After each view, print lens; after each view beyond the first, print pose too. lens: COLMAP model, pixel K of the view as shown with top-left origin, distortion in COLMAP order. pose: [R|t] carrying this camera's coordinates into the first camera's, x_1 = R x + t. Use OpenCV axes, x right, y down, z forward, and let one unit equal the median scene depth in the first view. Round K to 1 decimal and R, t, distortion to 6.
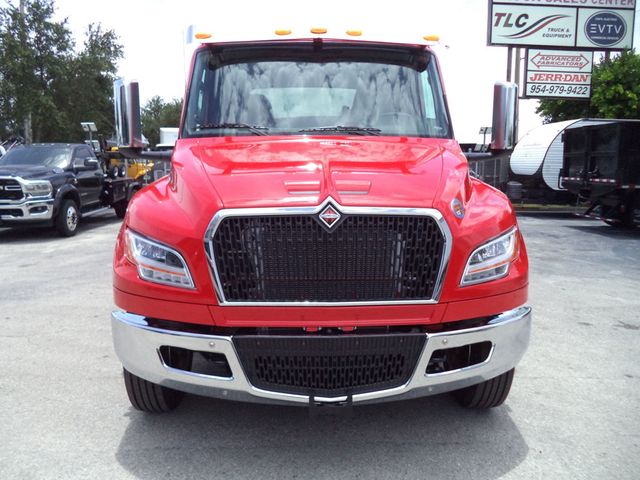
lens RADIAL K [[518.0, 0, 315.5], [0, 518.0, 240.3], [0, 0, 1]] dist [-0.028002, 0.004237]
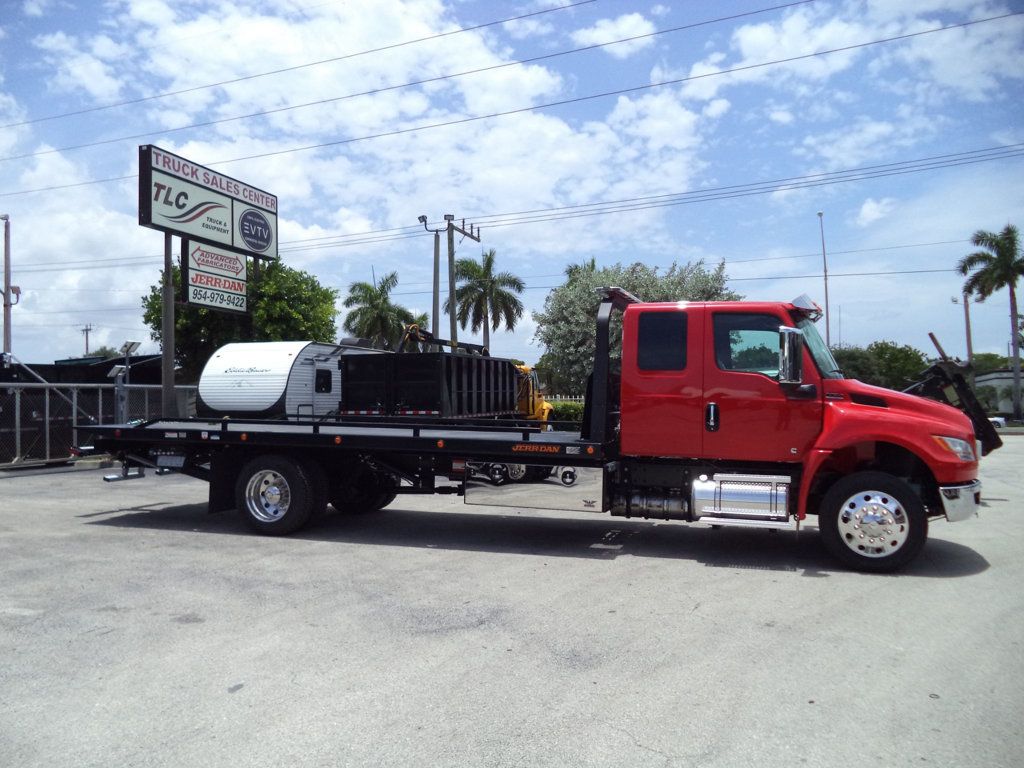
lens RADIAL K [[828.9, 0, 508.9], [0, 828.9, 389.1], [0, 0, 1]] dist [-0.028002, 0.004237]
pose [[0.362430, -0.000539, 0.932011, -0.513720], [0.143218, 0.988155, -0.055122, -0.034436], [-0.920942, 0.153458, 0.358214, 0.198298]]
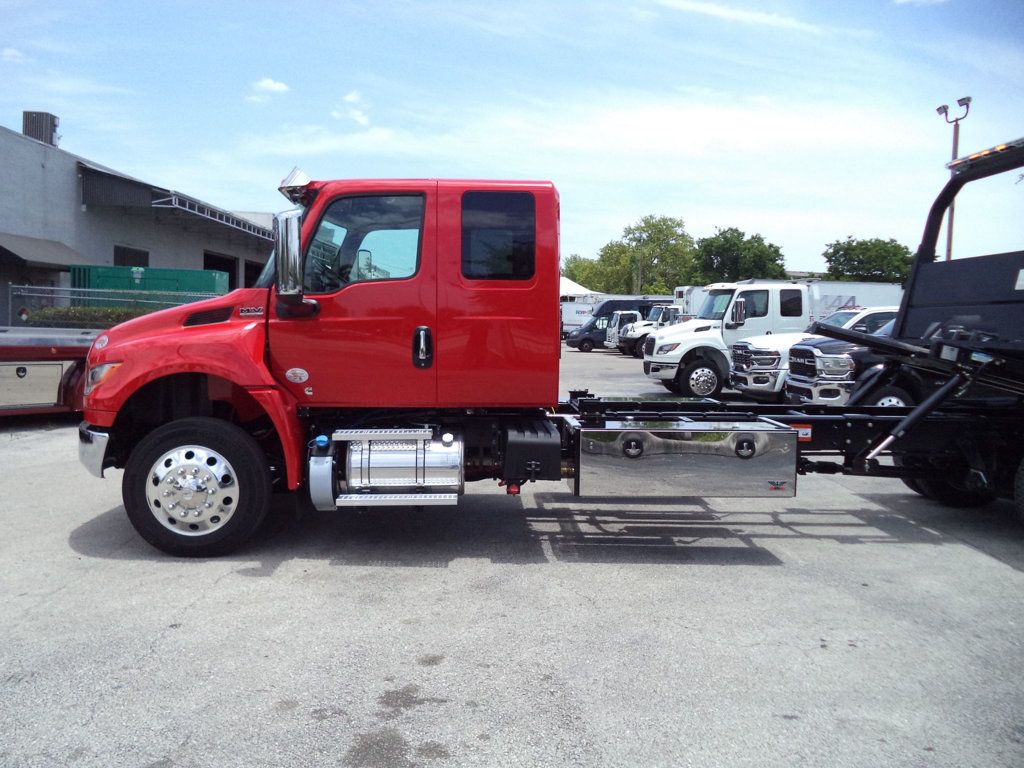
lens RADIAL K [[828.9, 0, 514.6], [0, 828.9, 372.9], [0, 0, 1]] dist [-0.028002, 0.004237]
pose [[0.022088, 0.057512, -0.998100, 0.358409], [-0.172145, 0.983652, 0.052870, -0.040657], [0.984824, 0.170650, 0.031627, 0.289391]]
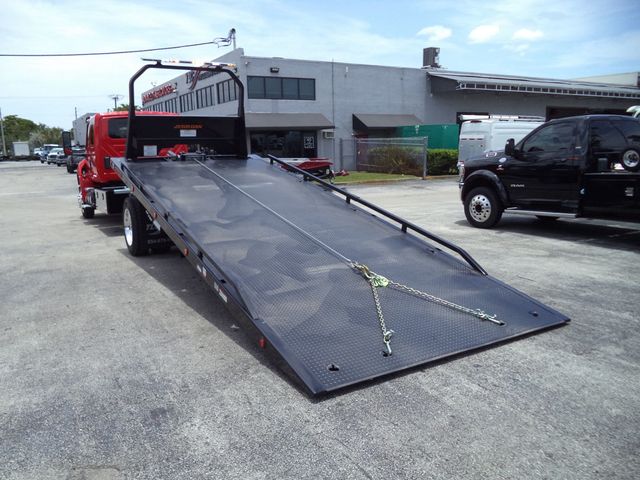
lens RADIAL K [[518.0, 0, 324.1], [0, 518.0, 244.7], [0, 0, 1]] dist [-0.028002, 0.004237]
pose [[-0.871904, 0.103493, -0.478616, 0.123817], [-0.052885, 0.951792, 0.302151, -0.149053], [0.486813, 0.288758, -0.824398, 1.003930]]
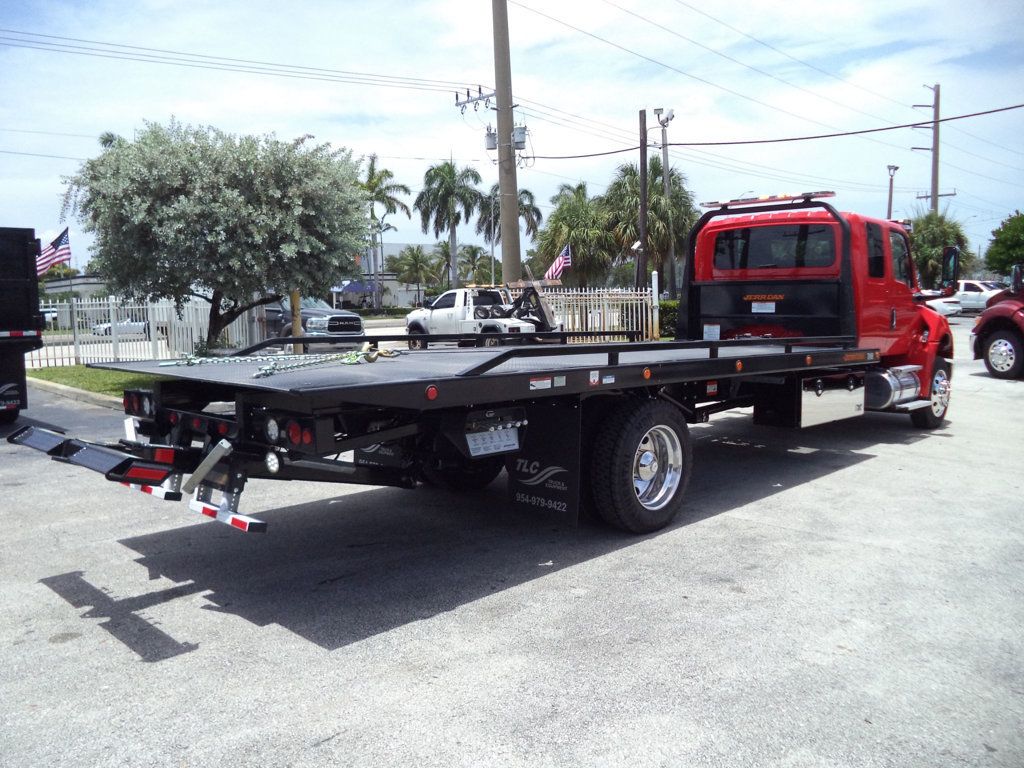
lens RADIAL K [[828.9, 0, 526.8], [0, 828.9, 406.0], [0, 0, 1]] dist [-0.028002, 0.004237]
pose [[-0.706797, -0.093409, 0.701223, -0.268380], [0.107917, 0.965405, 0.237374, -0.122734], [-0.699137, 0.243449, -0.672265, 0.783393]]
